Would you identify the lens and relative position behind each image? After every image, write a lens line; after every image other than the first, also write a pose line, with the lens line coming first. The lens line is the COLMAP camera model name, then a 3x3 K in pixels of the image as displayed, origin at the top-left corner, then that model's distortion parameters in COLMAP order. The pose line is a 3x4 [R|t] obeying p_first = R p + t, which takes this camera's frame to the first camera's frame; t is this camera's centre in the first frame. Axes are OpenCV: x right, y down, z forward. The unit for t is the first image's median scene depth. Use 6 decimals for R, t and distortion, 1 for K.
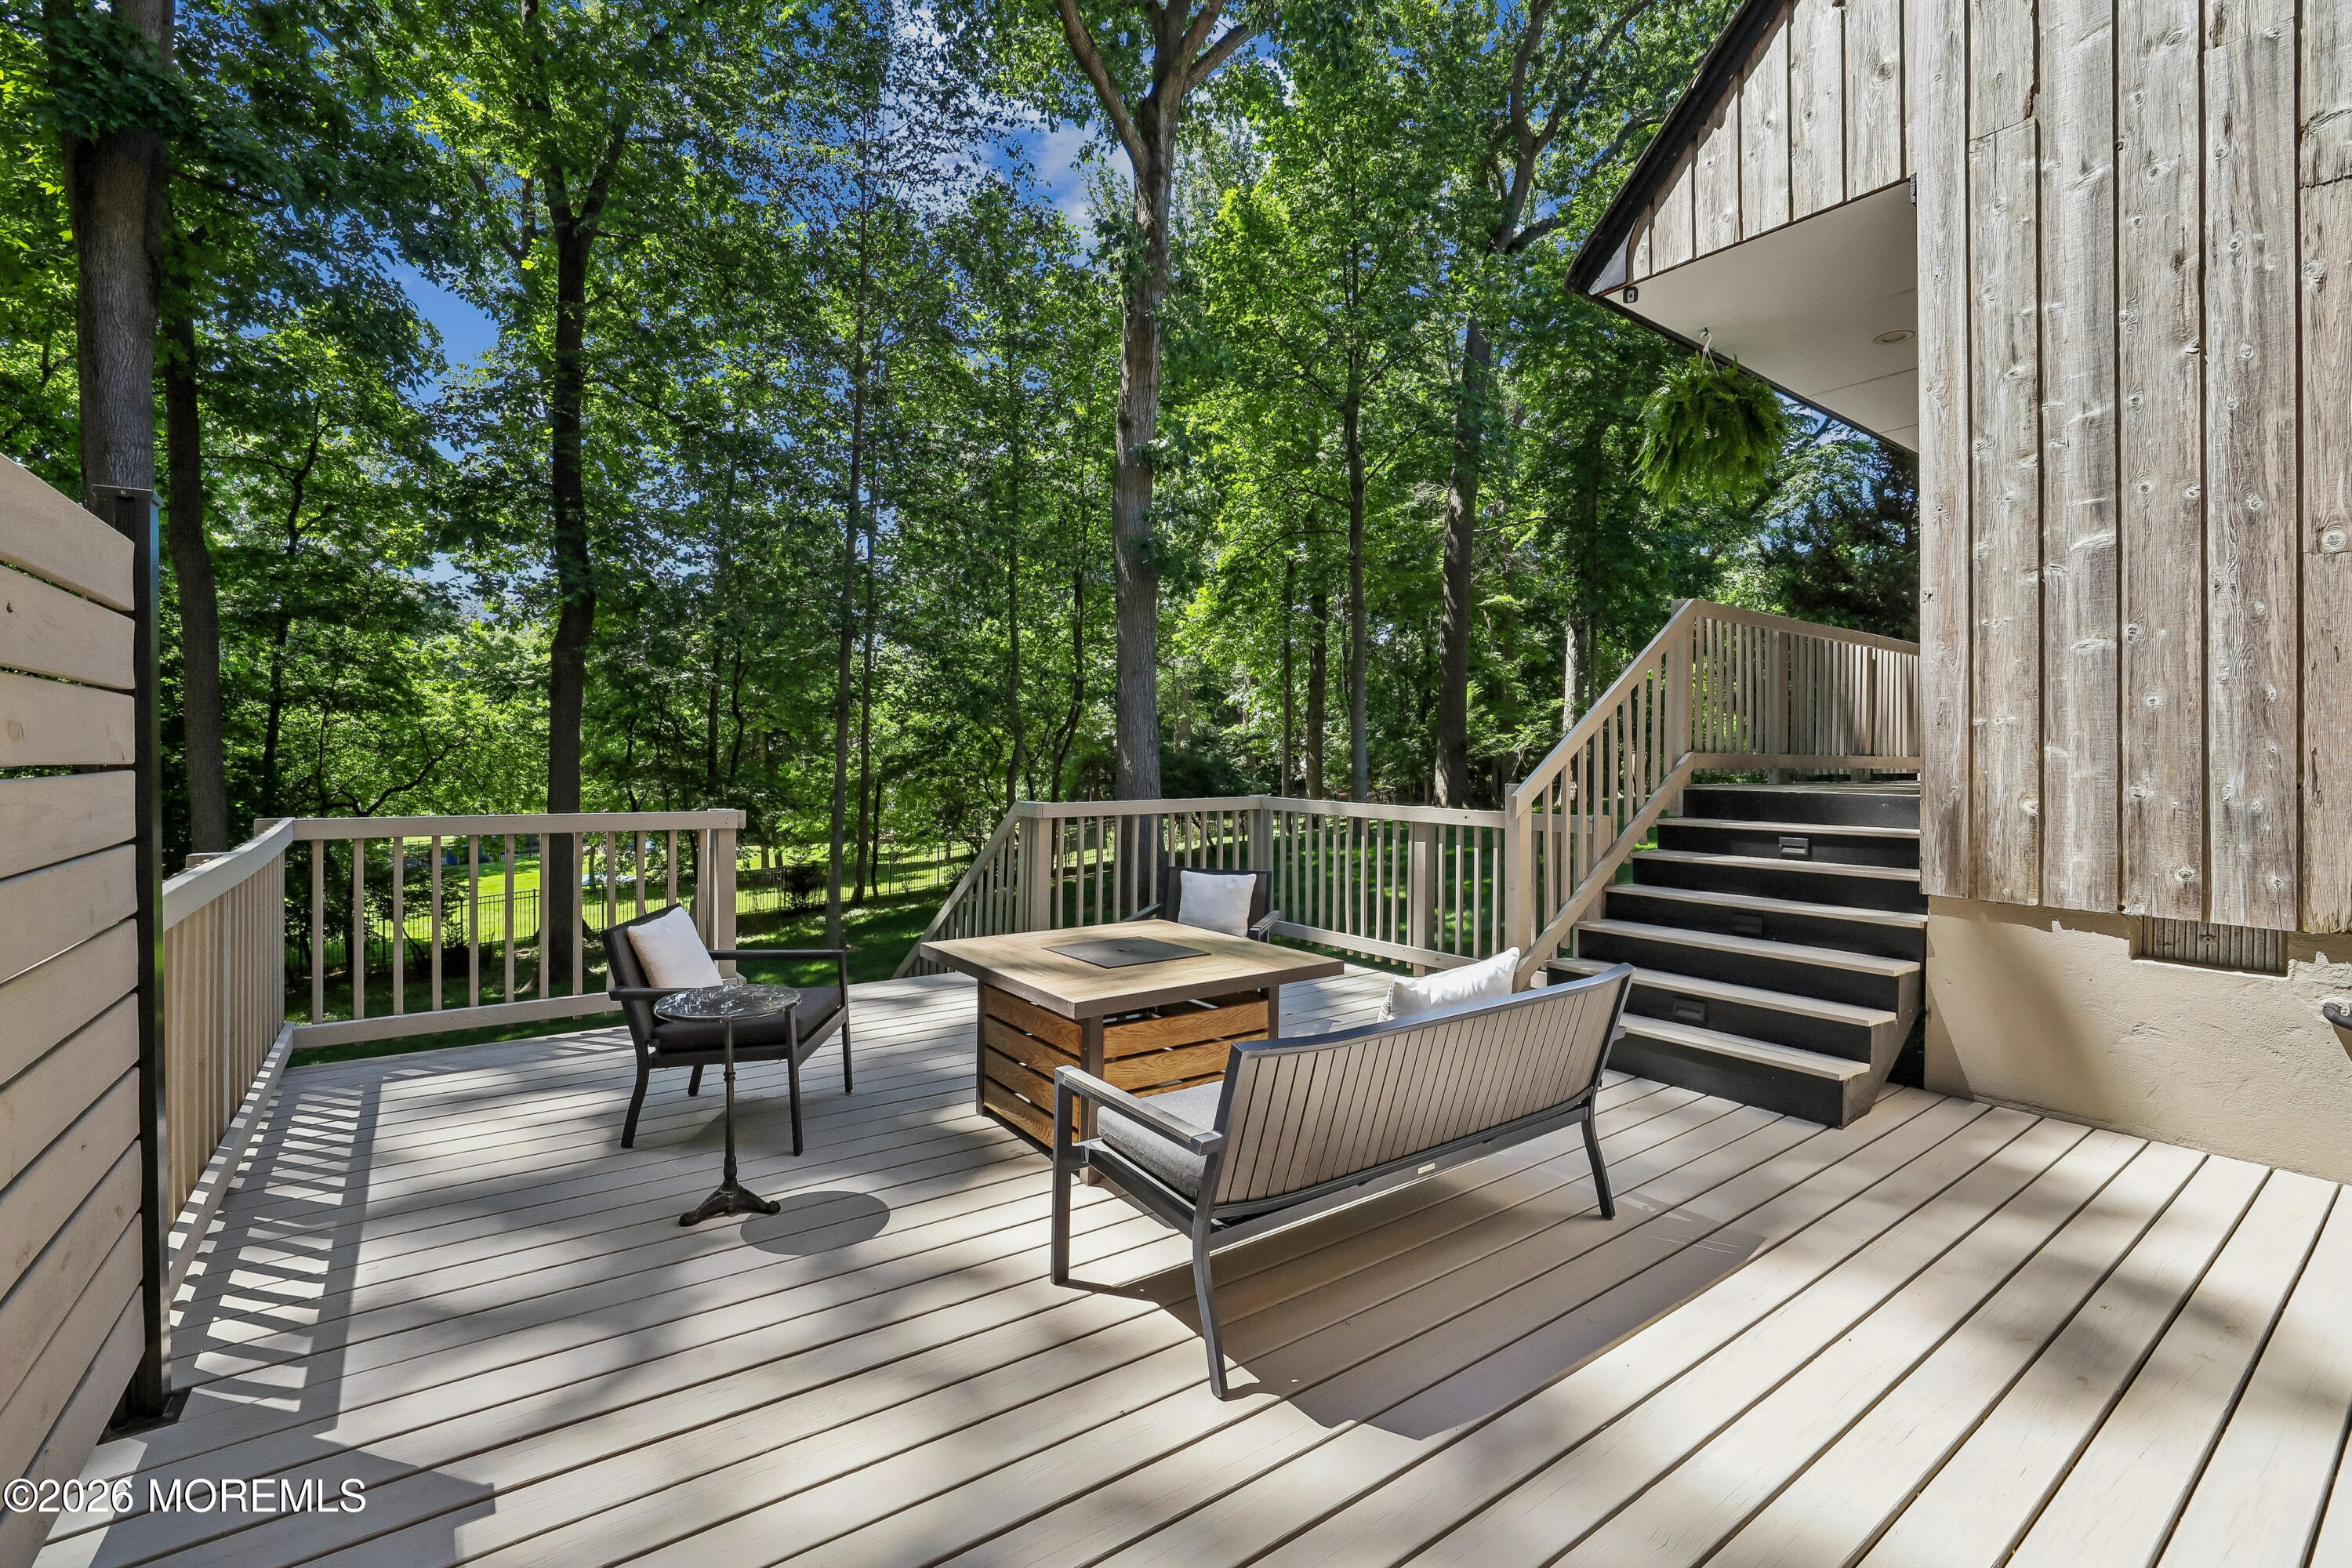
lens RADIAL K [[1015.5, 0, 1163.1], [0, 1015.5, 766.3], [0, 0, 1]] dist [-0.060281, 0.014400]
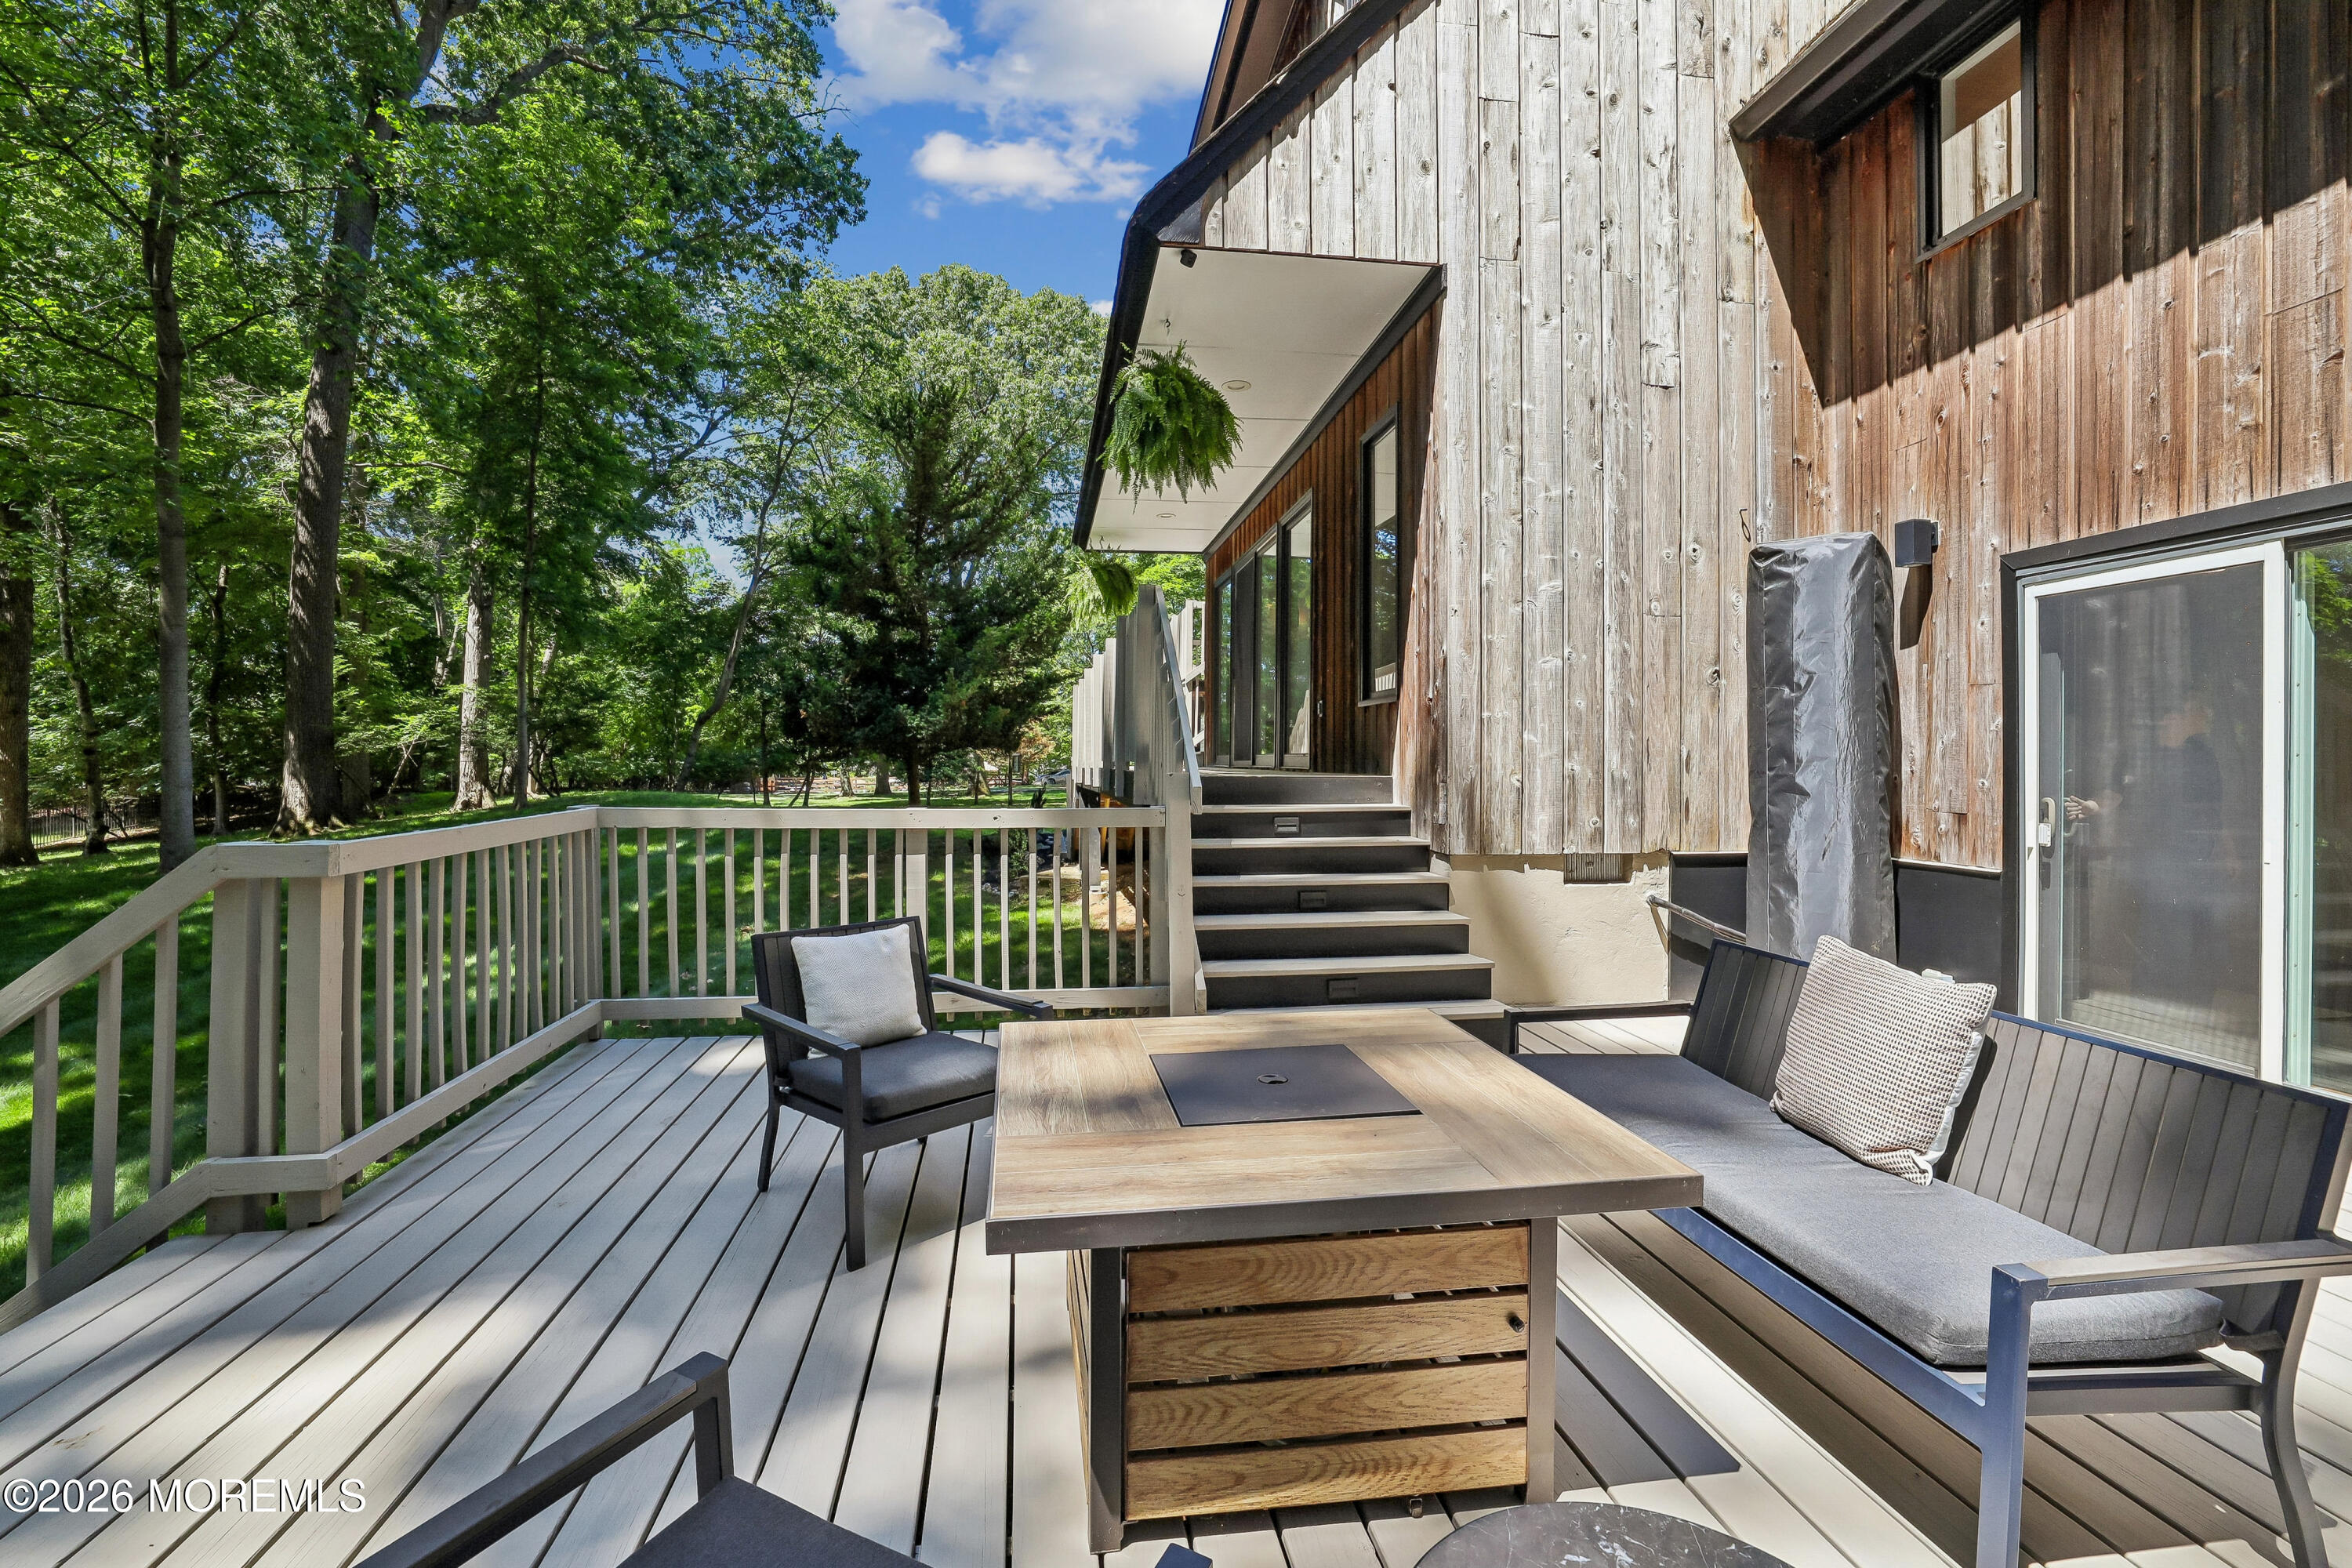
lens RADIAL K [[1015.5, 0, 1163.1], [0, 1015.5, 766.3], [0, 0, 1]] dist [-0.060281, 0.014400]
pose [[0.461578, -0.012976, 0.887005, -0.535229], [0.011527, 0.999896, 0.008629, 0.005409], [-0.887025, 0.006241, 0.461679, 0.781678]]
